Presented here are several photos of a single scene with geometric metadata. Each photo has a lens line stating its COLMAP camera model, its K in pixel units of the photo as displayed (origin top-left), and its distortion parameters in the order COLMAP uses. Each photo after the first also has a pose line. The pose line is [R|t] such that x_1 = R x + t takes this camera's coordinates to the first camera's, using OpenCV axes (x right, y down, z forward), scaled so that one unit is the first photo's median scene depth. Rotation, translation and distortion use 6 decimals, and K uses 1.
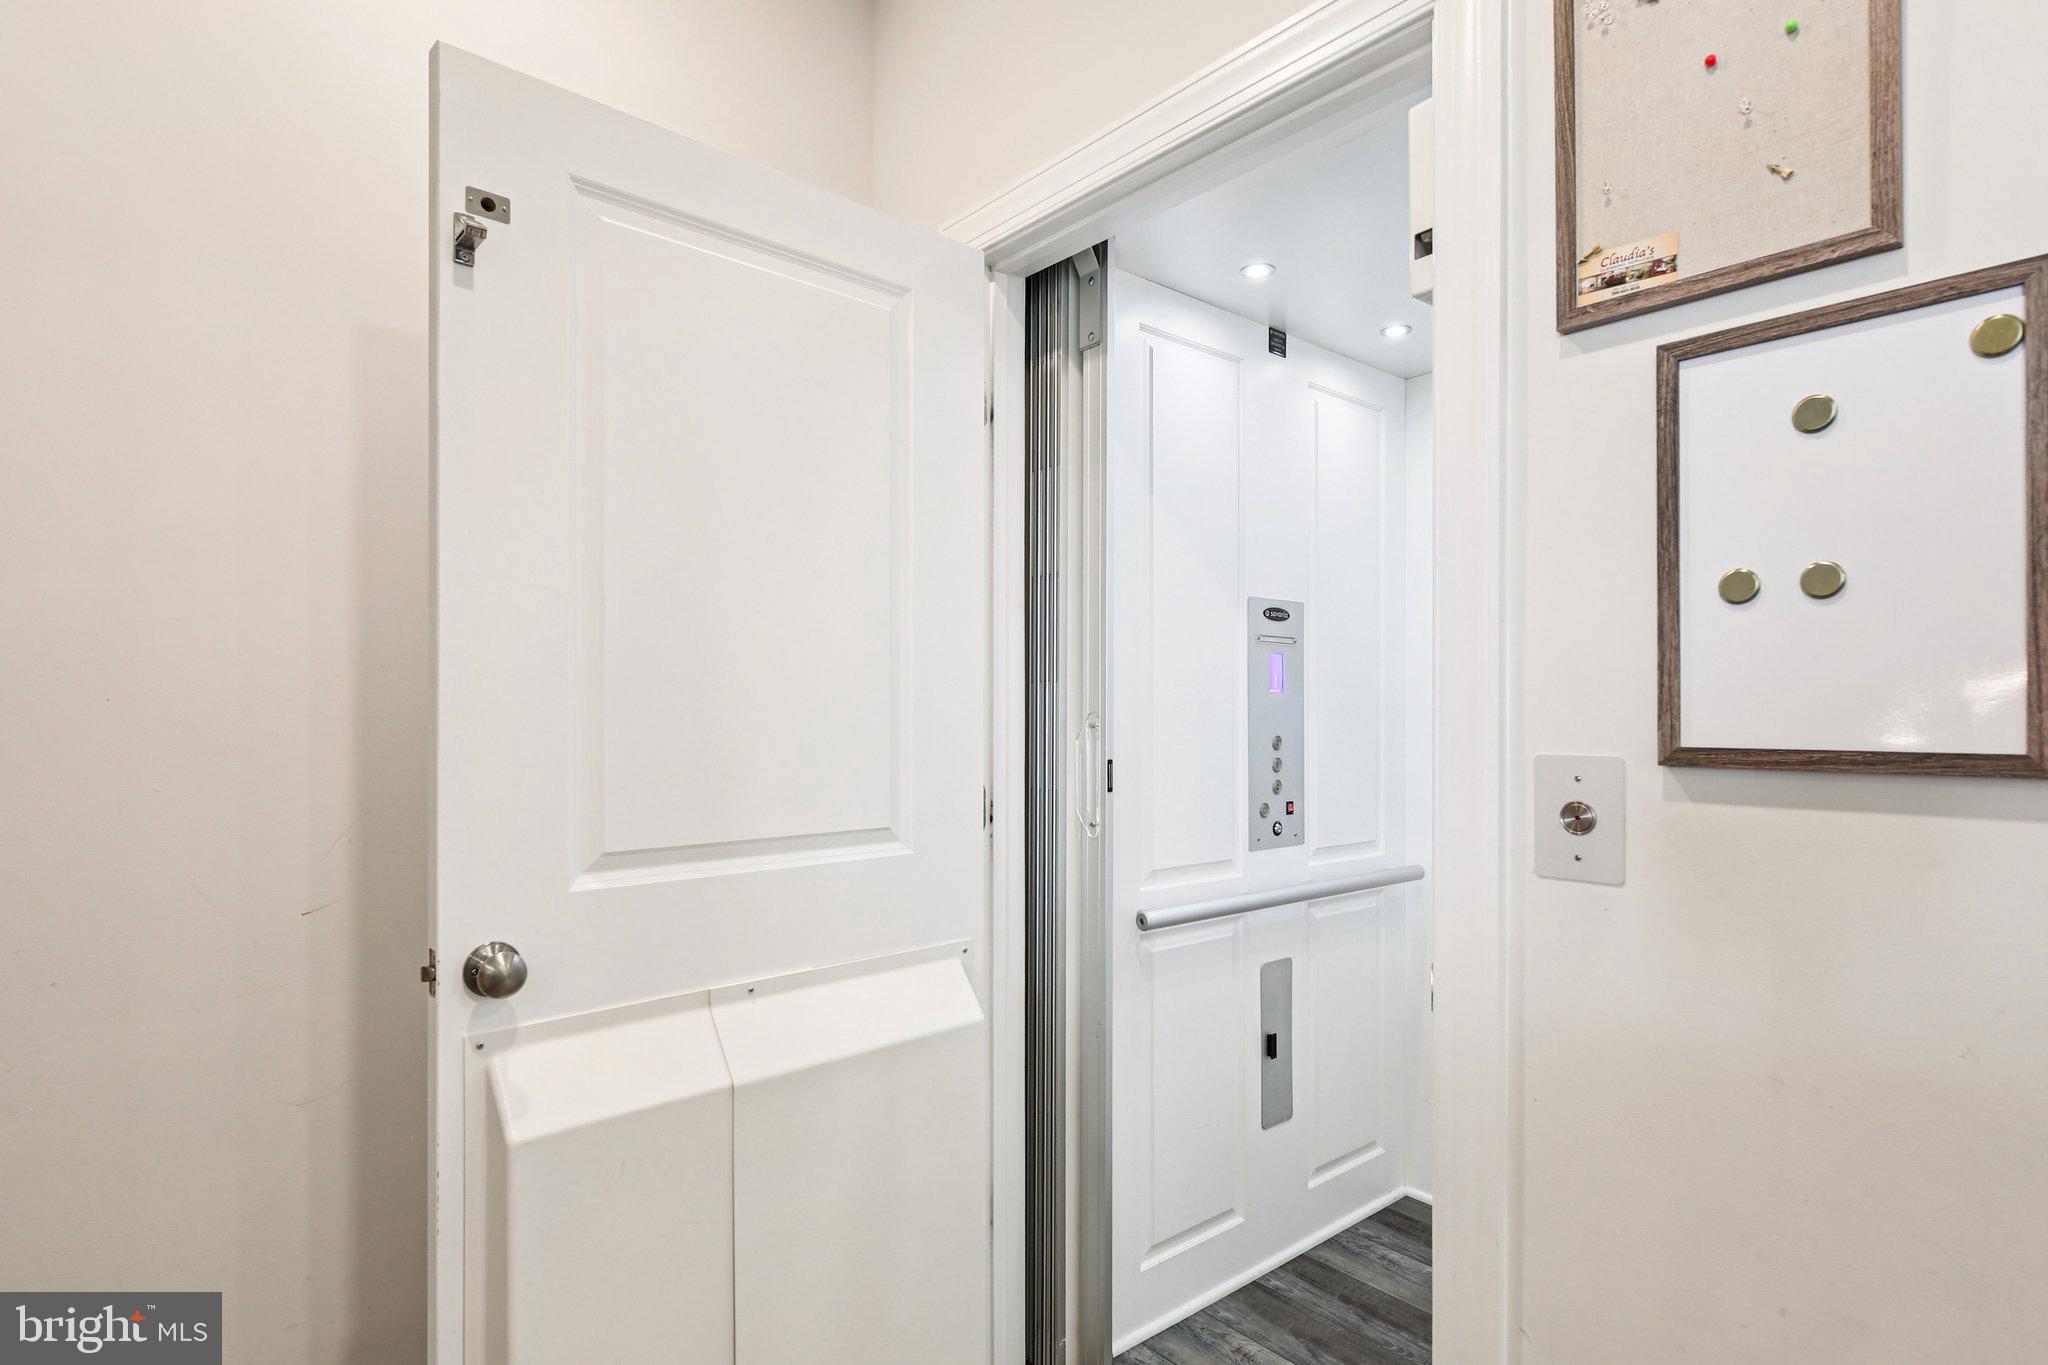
lens RADIAL K [[1043.7, 0, 1103.2], [0, 1043.7, 697.6], [0, 0, 1]] dist [-0.000315, -0.000391]
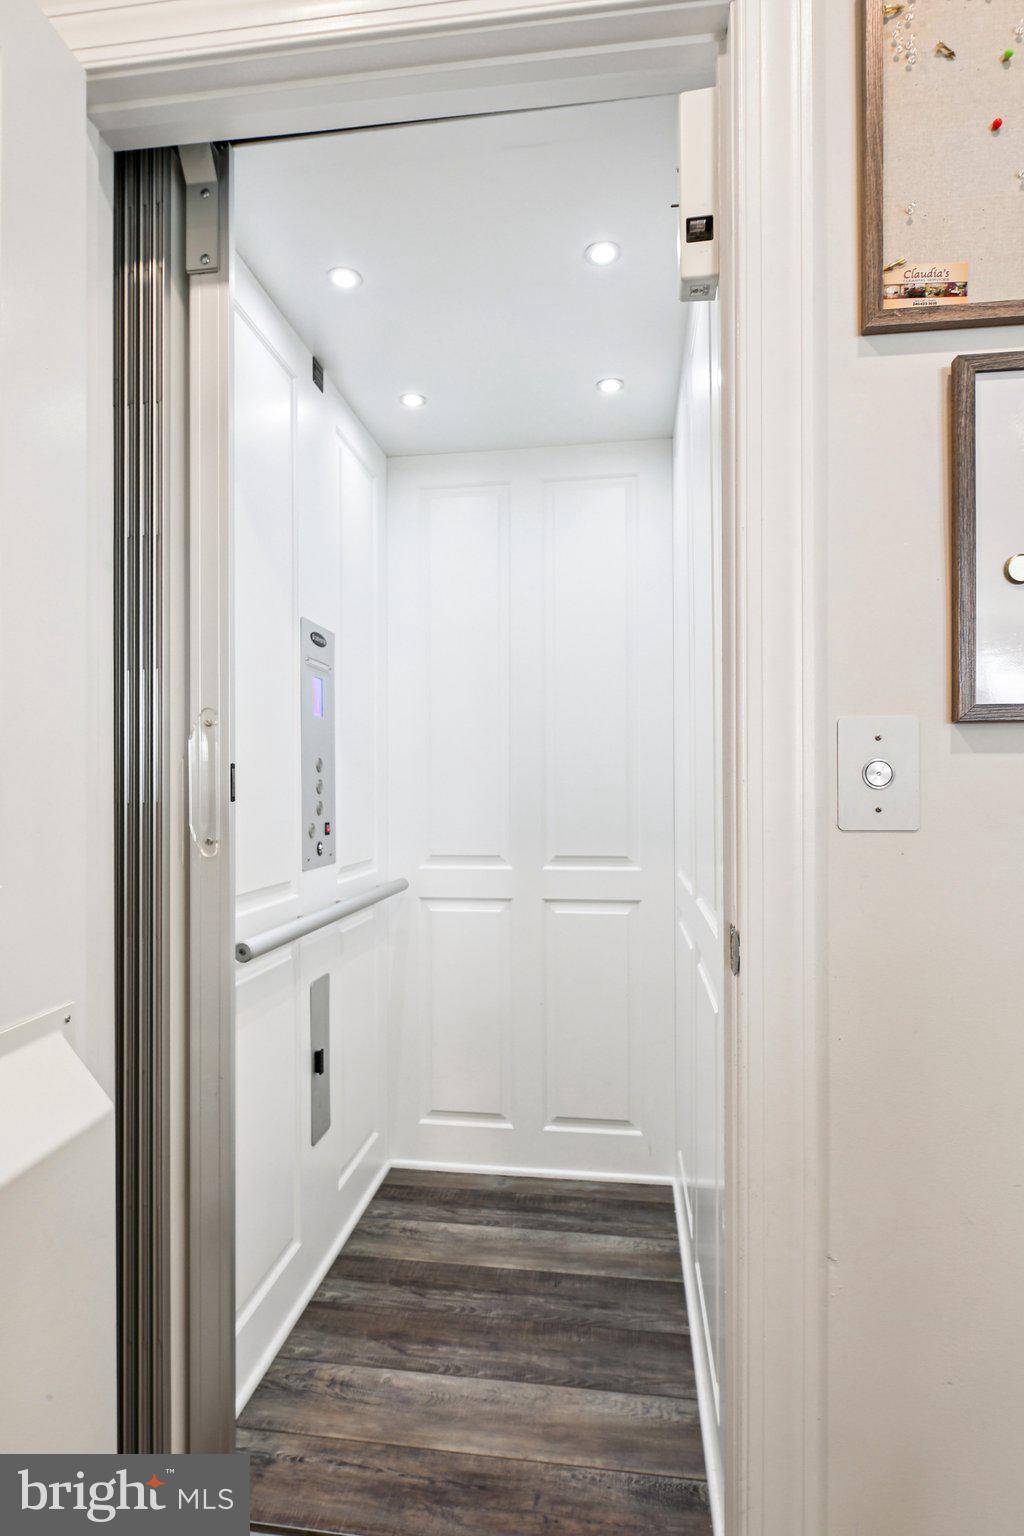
lens RADIAL K [[782.8, 0, 512.8], [0, 782.8, 776.2], [0, 0, 1]] dist [-0.000315, -0.000391]
pose [[0.773239, 0.000210, 0.634115, -0.215465], [0.001319, 0.999997, -0.001939, 0.069395], [-0.634114, 0.002335, 0.773236, 0.353633]]
